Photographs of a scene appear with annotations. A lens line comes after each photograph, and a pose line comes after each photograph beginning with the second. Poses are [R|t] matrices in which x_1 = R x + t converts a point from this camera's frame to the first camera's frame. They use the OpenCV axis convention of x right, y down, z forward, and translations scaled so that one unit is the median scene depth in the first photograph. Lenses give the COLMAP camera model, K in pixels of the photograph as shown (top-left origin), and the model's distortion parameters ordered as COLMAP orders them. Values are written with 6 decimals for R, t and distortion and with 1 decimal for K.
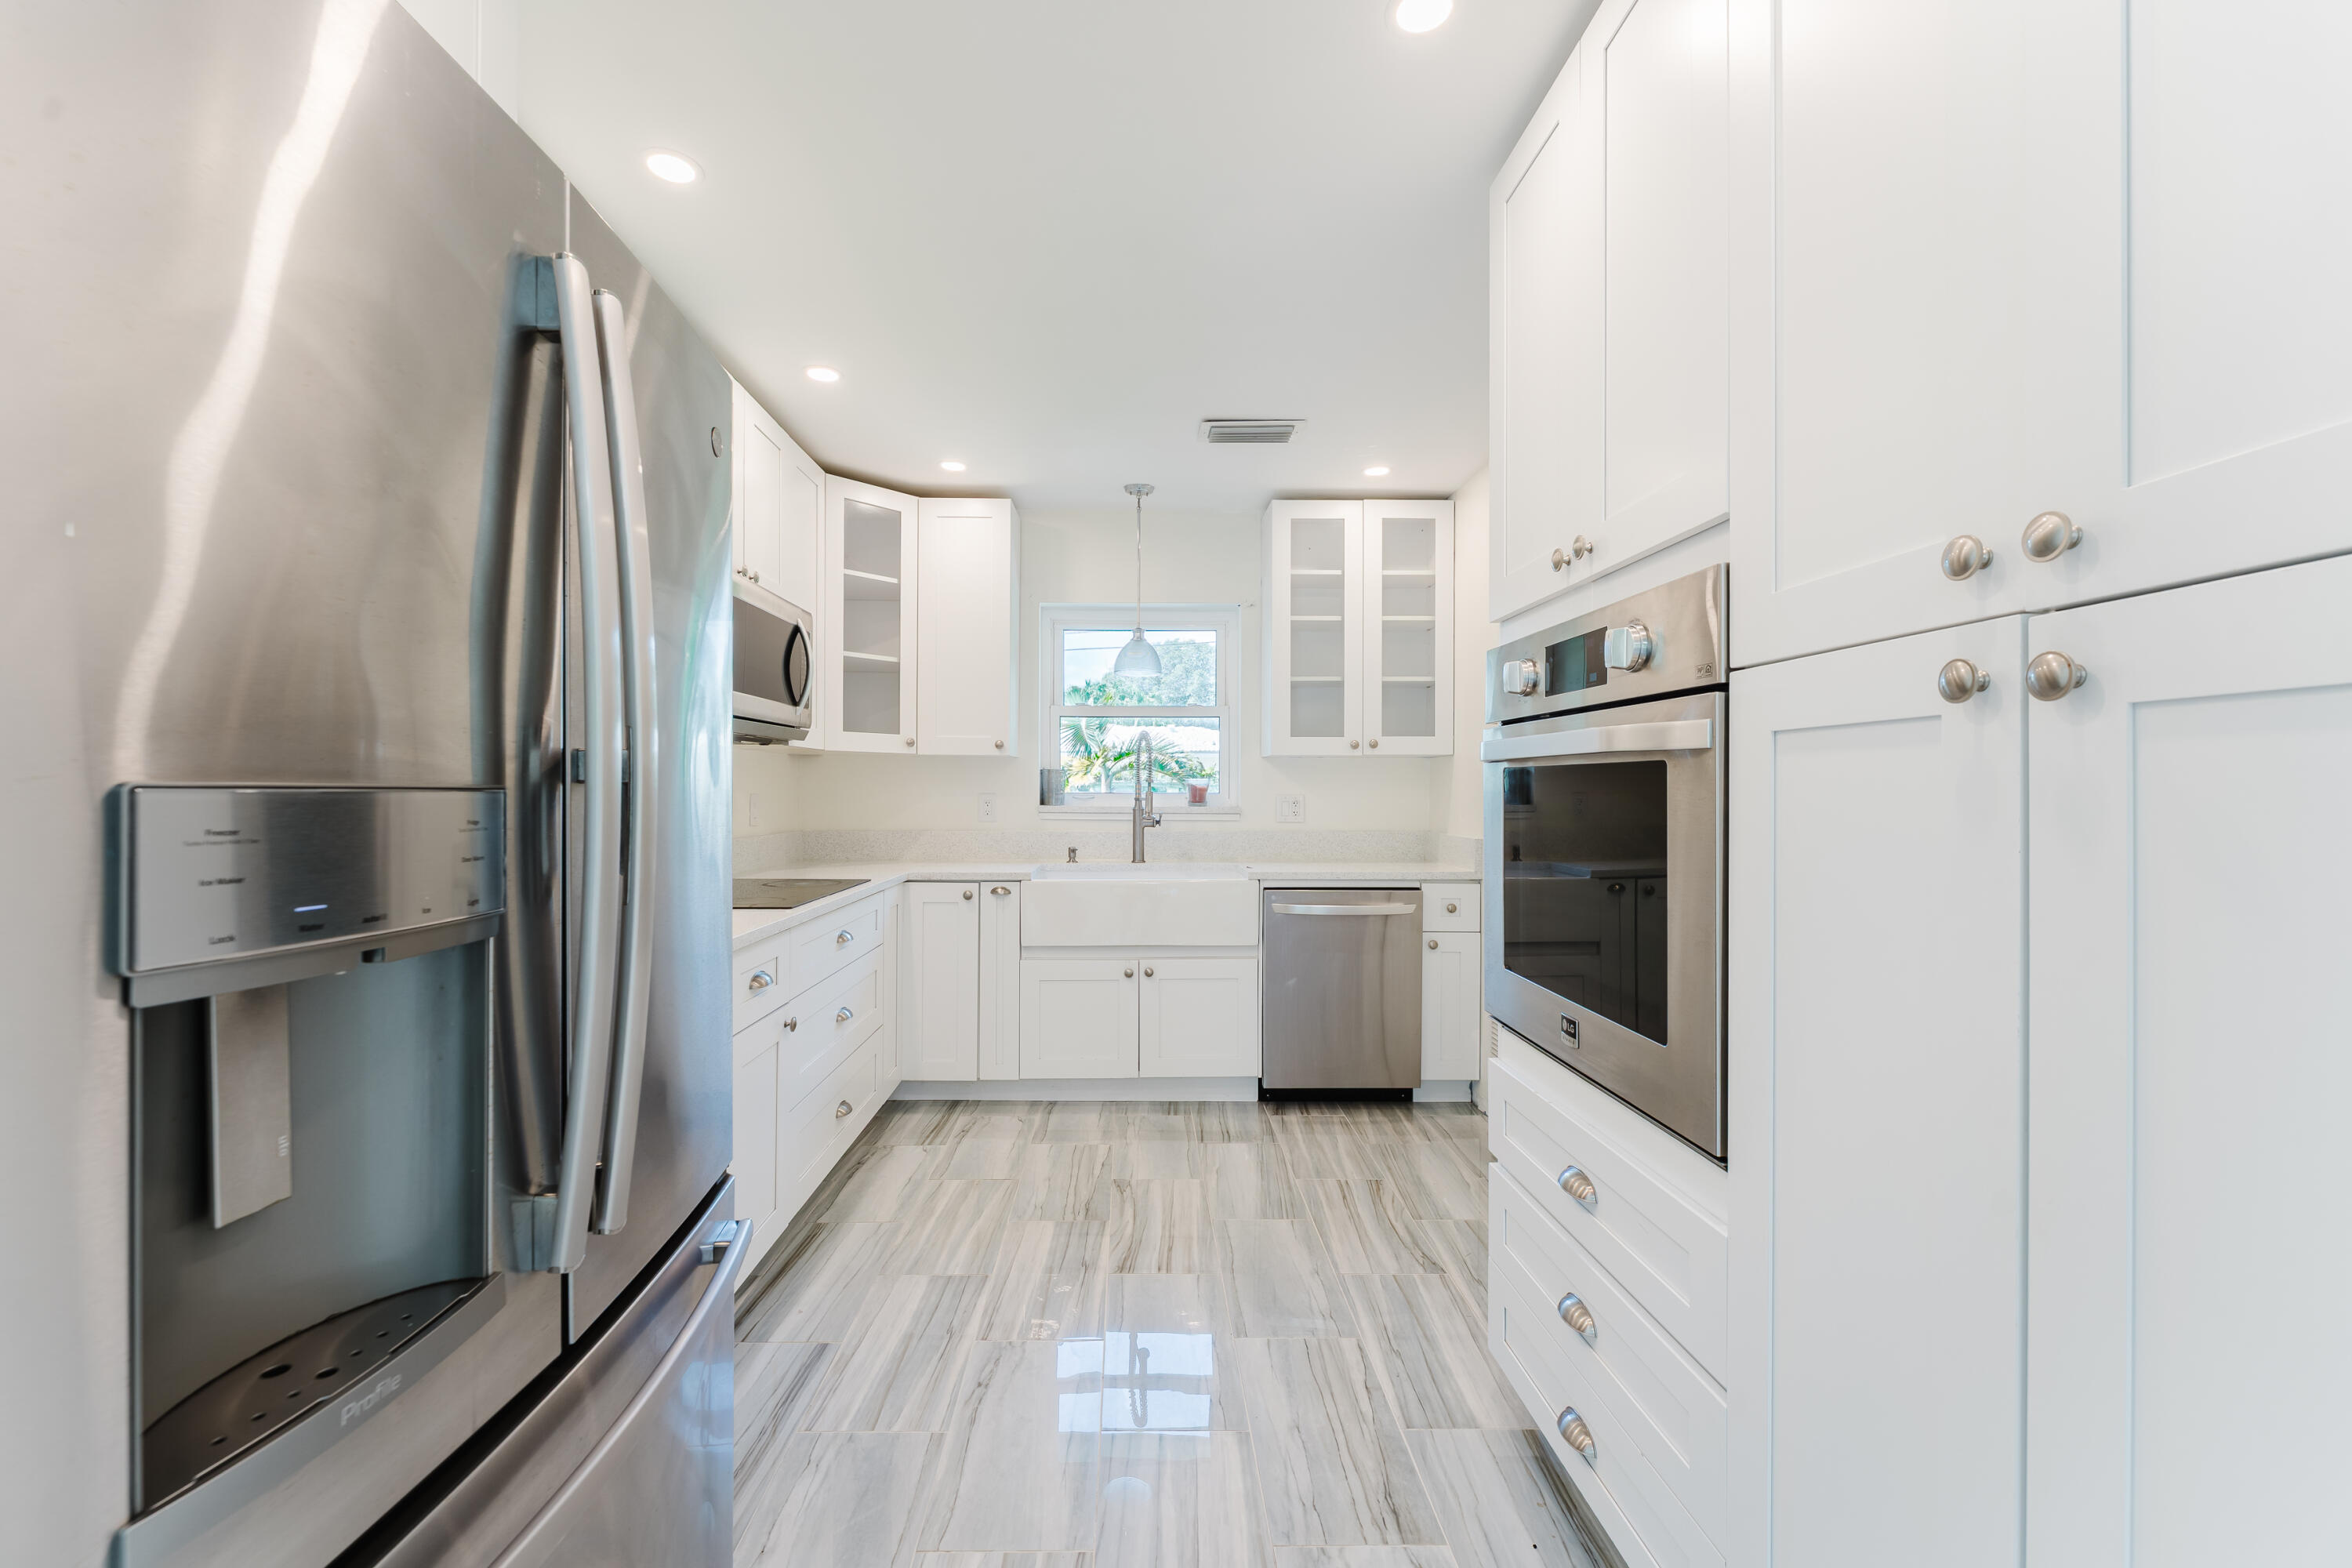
lens RADIAL K [[976.1, 0, 1128.7], [0, 976.1, 774.1], [0, 0, 1]] dist [-0.001761, -0.000834]
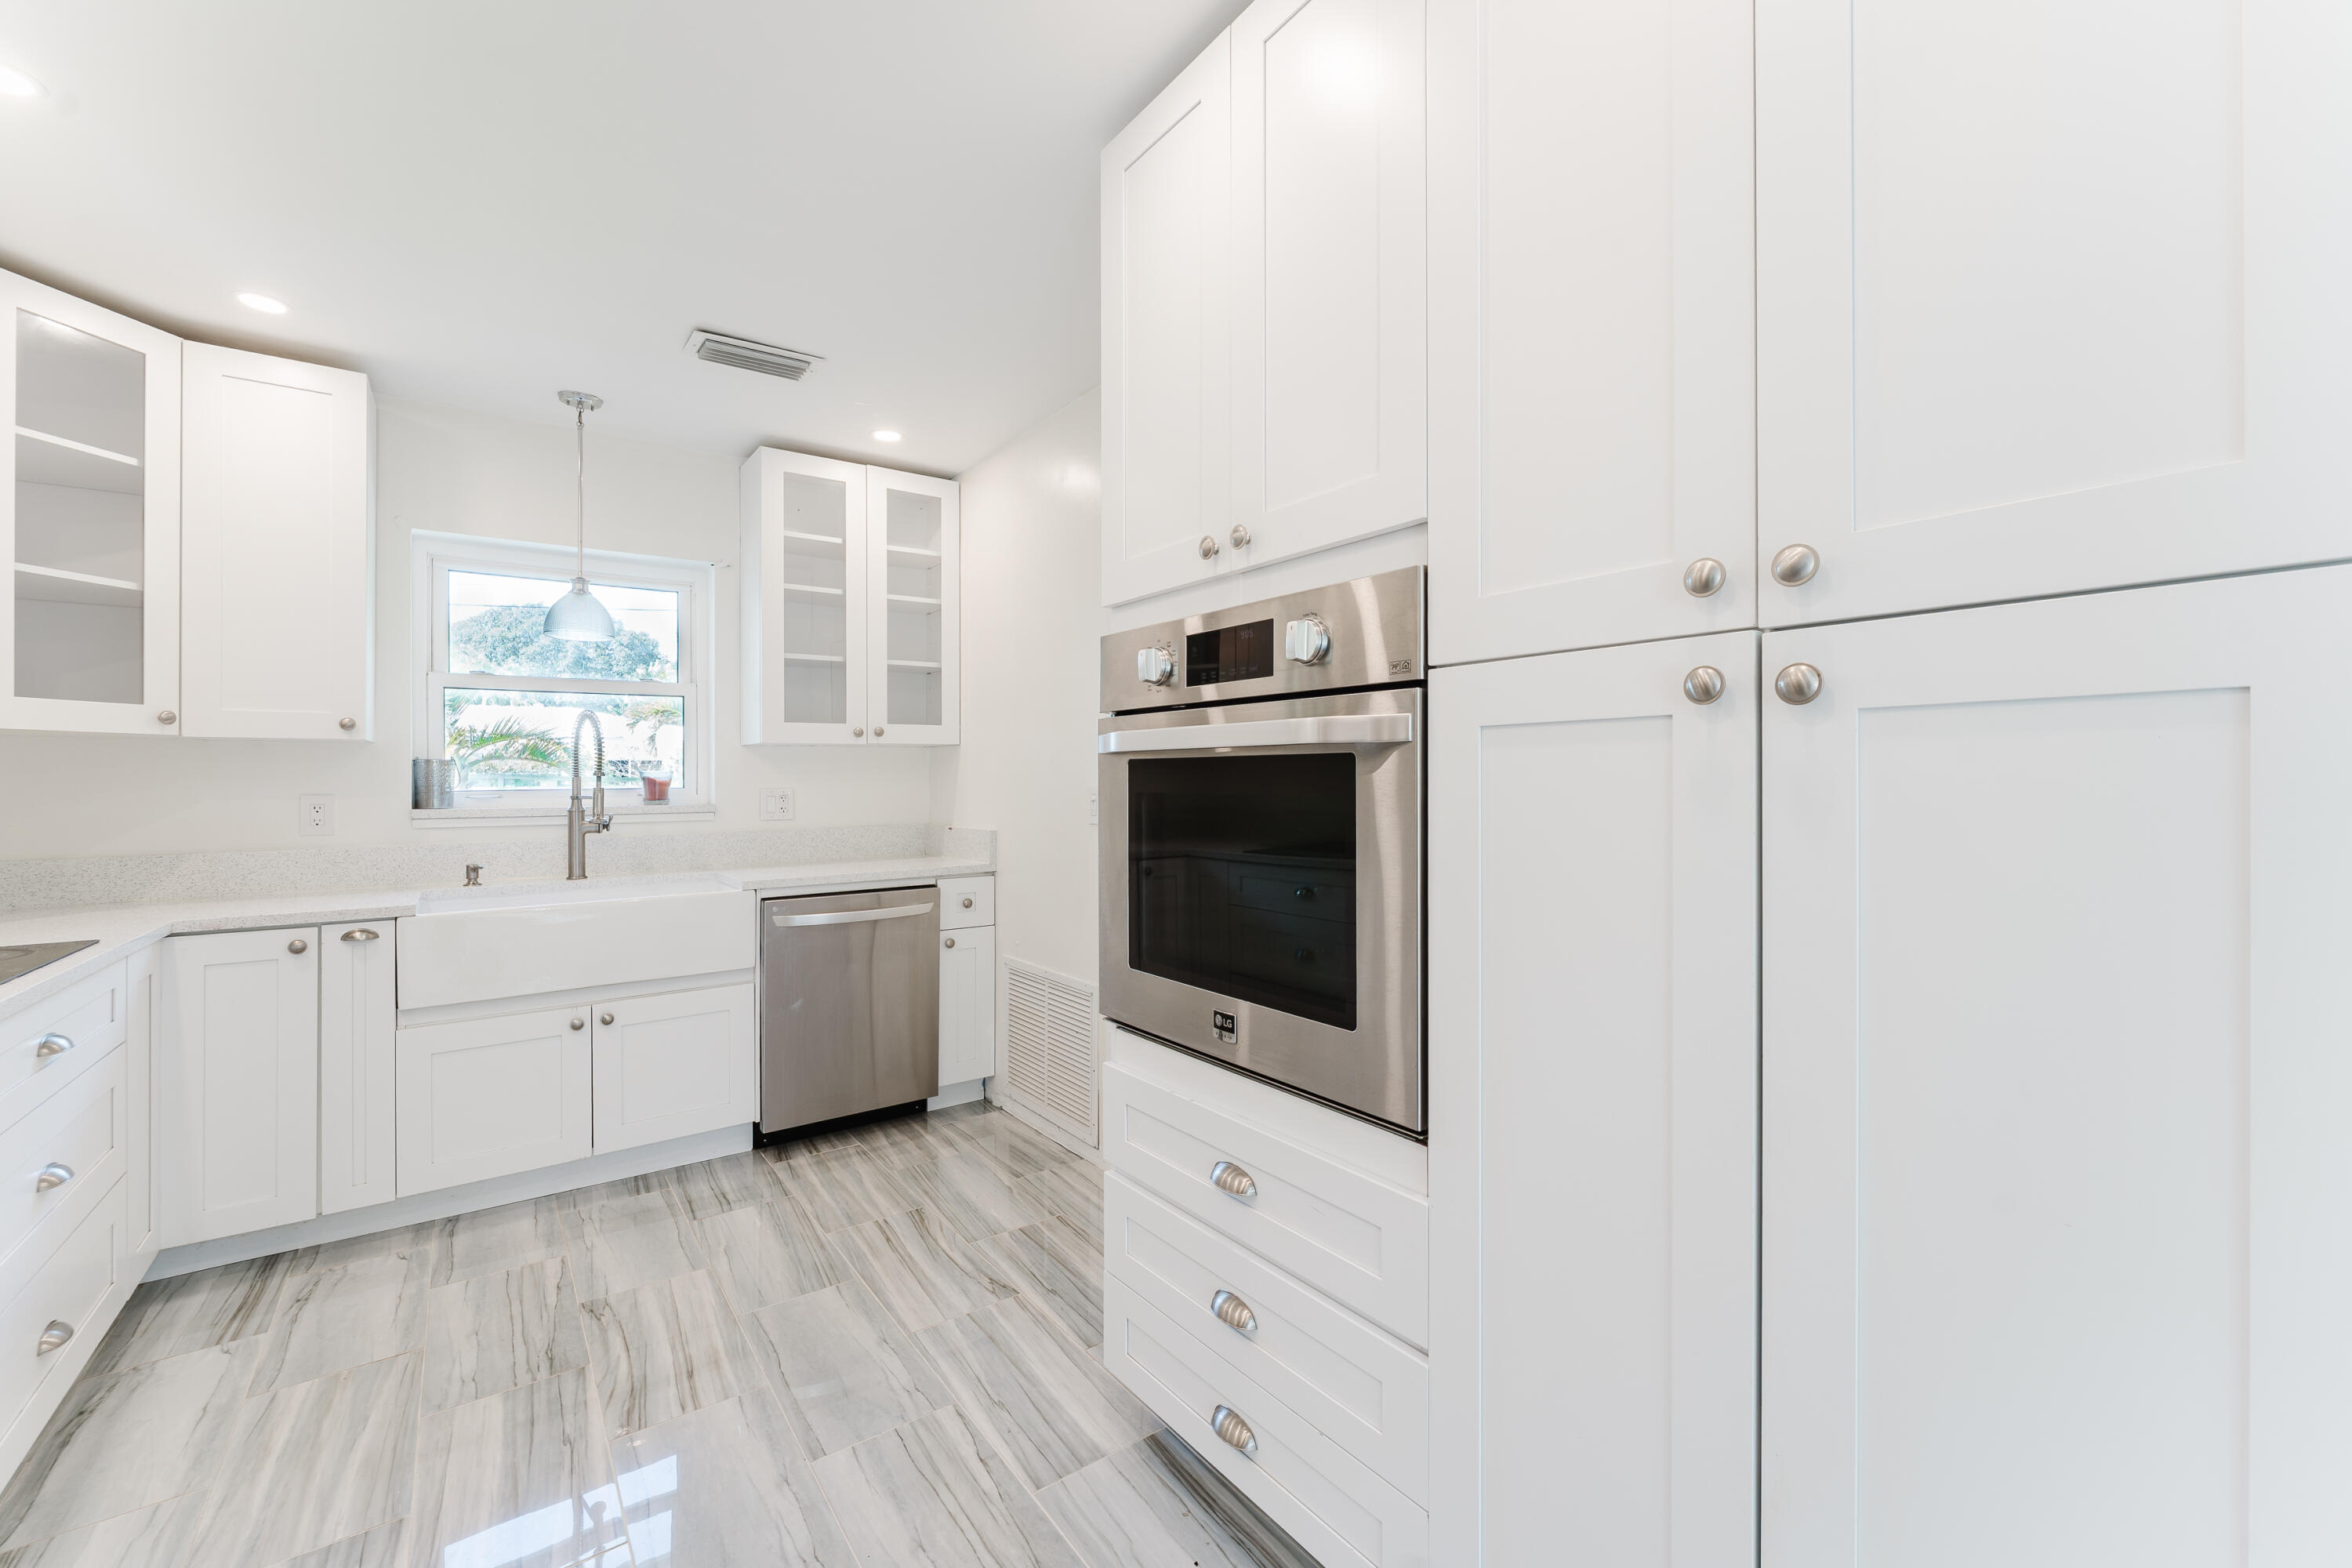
lens RADIAL K [[976.1, 0, 1184.7], [0, 976.1, 765.3], [0, 0, 1]] dist [-0.001761, -0.000834]
pose [[0.805611, -0.003847, 0.592433, -0.073942], [0.002491, 0.999992, 0.003106, -0.001745], [-0.592440, -0.001026, 0.805614, 0.102661]]
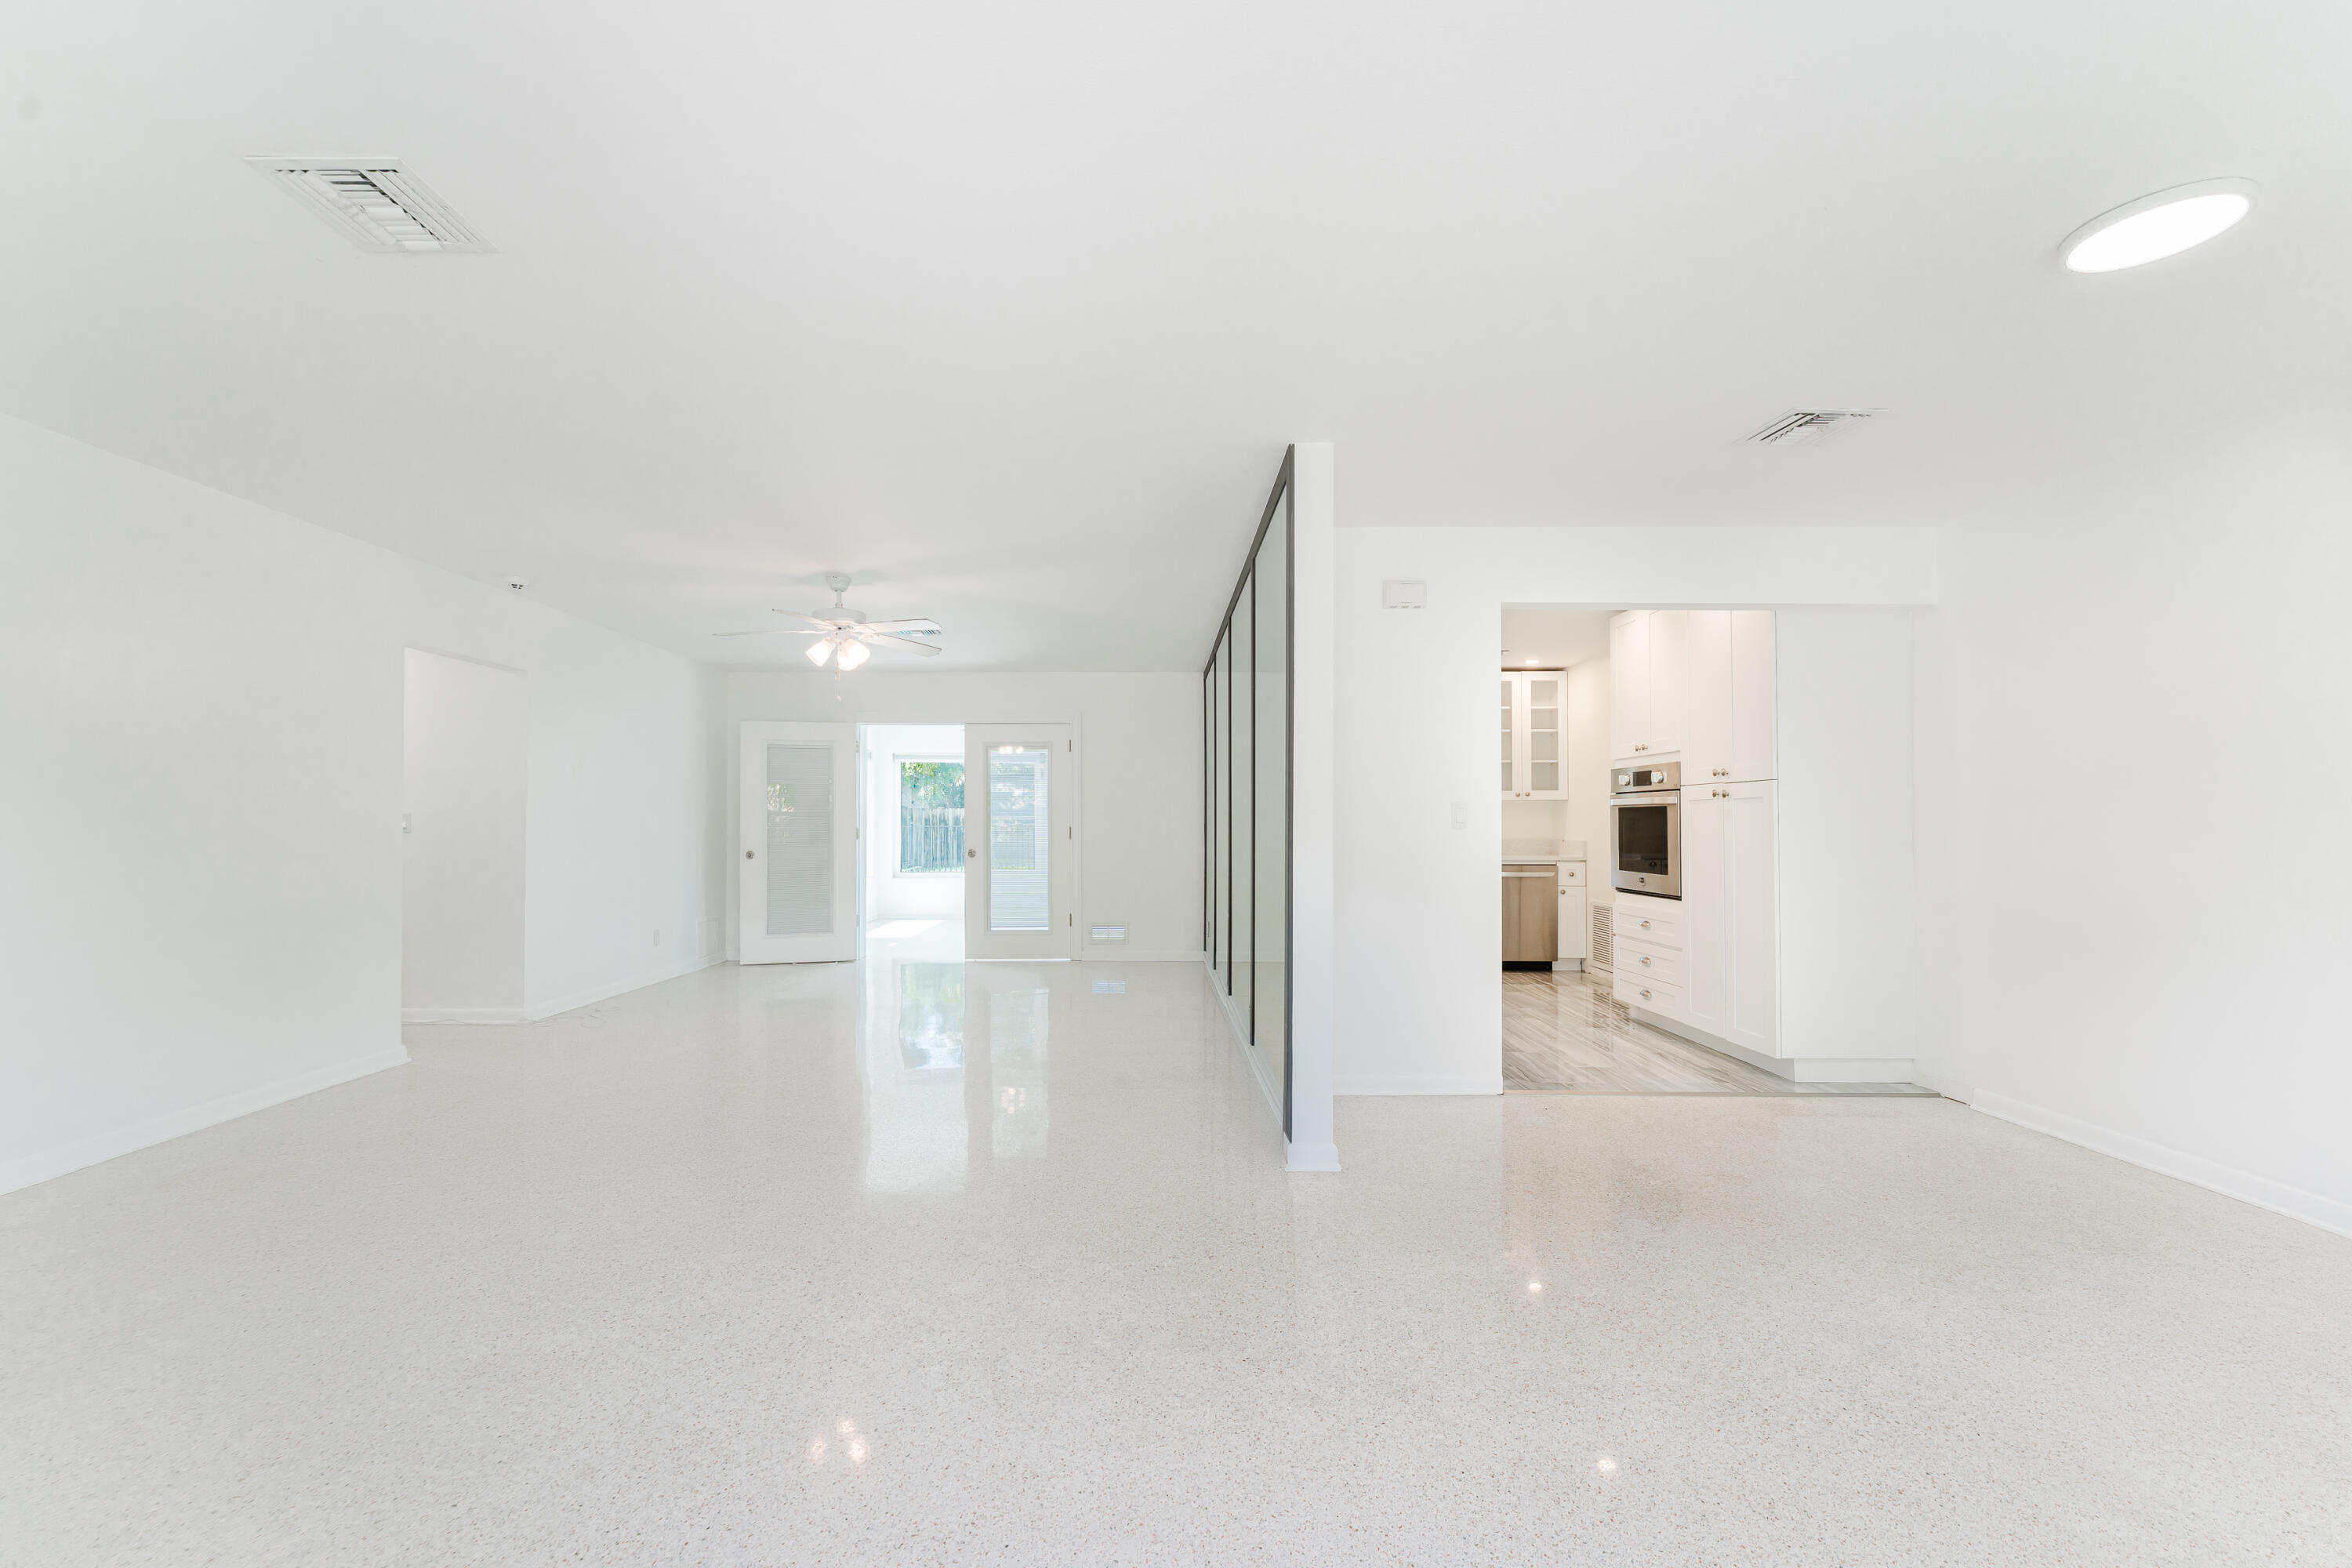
lens RADIAL K [[976.1, 0, 1154.1], [0, 976.1, 813.2], [0, 0, 1]] dist [-0.001761, -0.000834]
pose [[0.999949, -0.010006, -0.001004, -0.599103], [0.010007, 0.999948, 0.001819, -0.004746], [0.000985, -0.001829, 0.999998, -1.161294]]
